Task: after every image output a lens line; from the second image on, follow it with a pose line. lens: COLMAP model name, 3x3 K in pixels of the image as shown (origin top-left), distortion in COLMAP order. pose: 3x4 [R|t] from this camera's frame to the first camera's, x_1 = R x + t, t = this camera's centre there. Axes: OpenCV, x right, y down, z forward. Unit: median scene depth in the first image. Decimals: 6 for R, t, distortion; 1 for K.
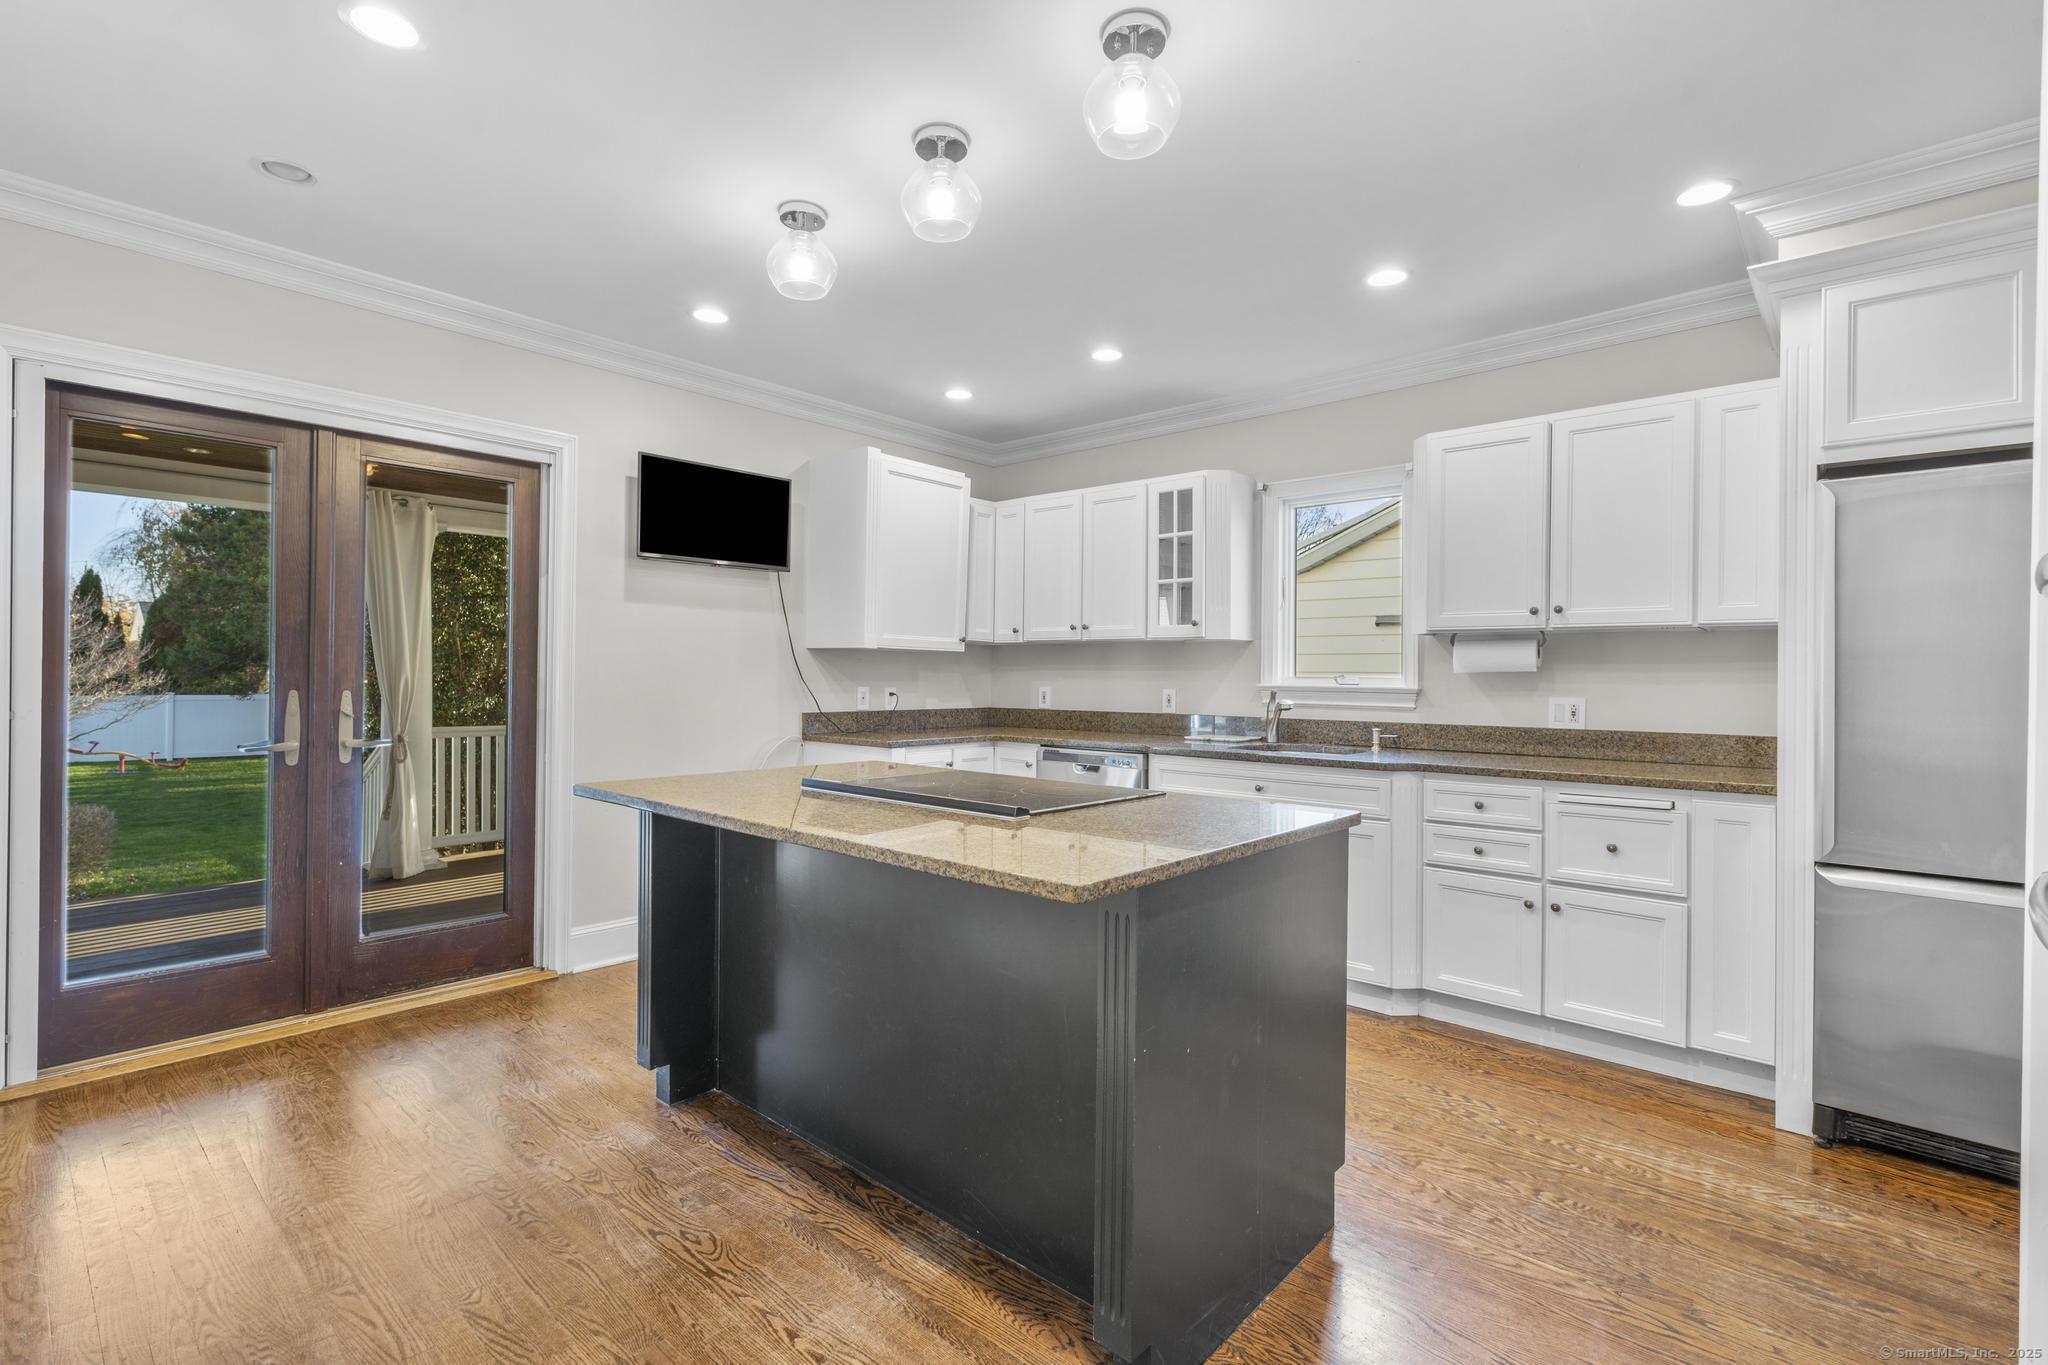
lens RADIAL K [[935.1, 0, 1014.8], [0, 935.1, 674.6], [0, 0, 1]] dist [-0.004939, 0.005696]
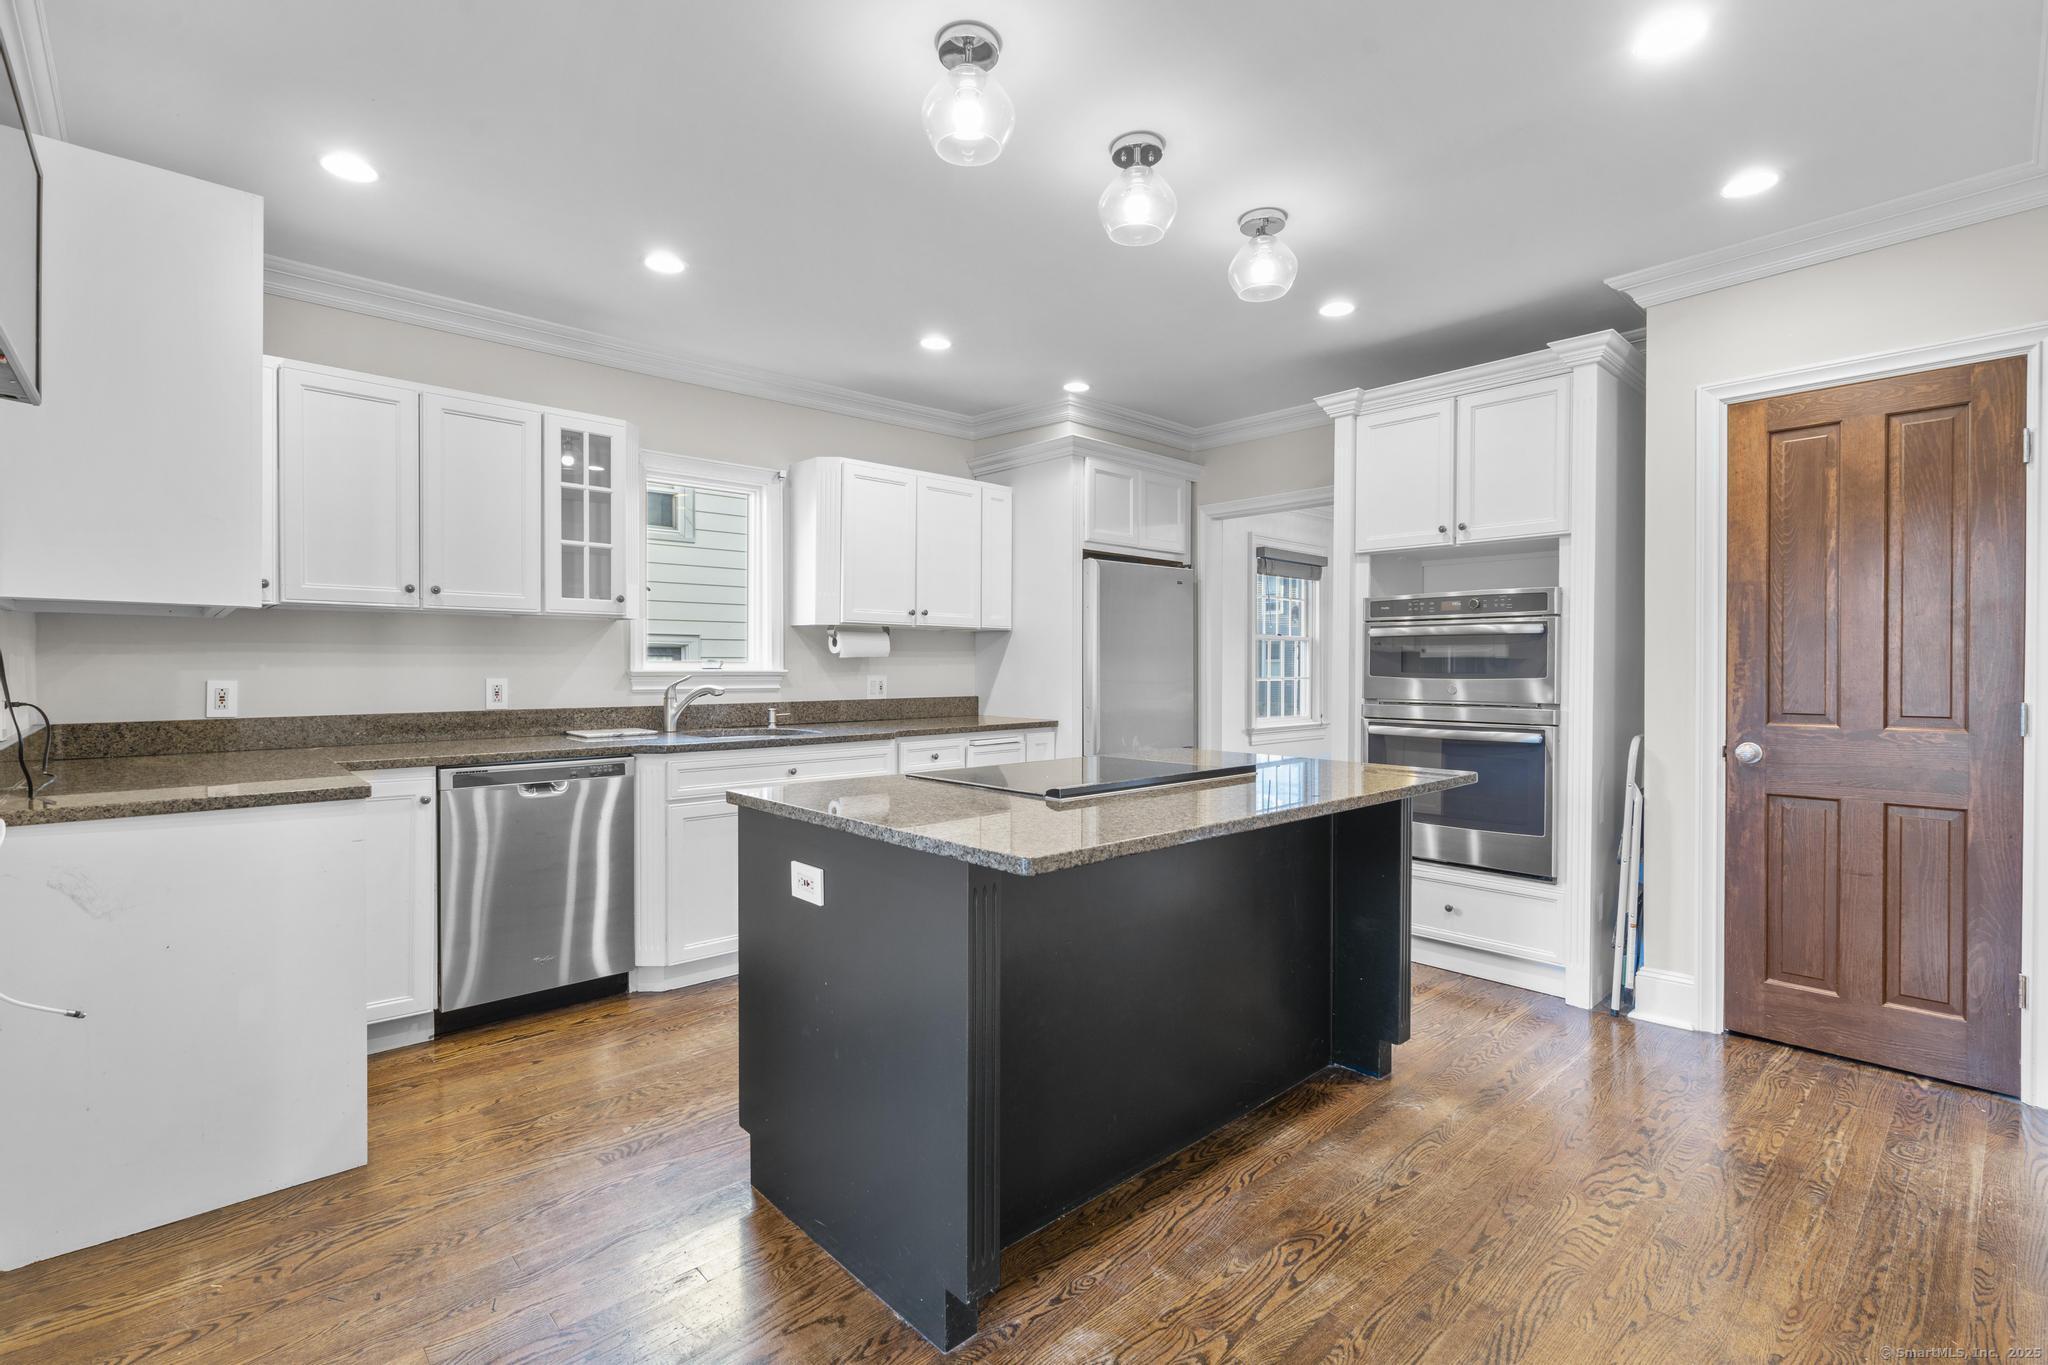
lens RADIAL K [[923.0, 0, 1024.0], [0, 923.0, 682.5], [0, 0, 1]] dist [0.003442, 0.001094]
pose [[0.091342, -0.028321, 0.995417, -0.913029], [-0.003748, 0.999579, 0.028783, -0.006743], [-0.995813, -0.006360, 0.091197, 0.840408]]
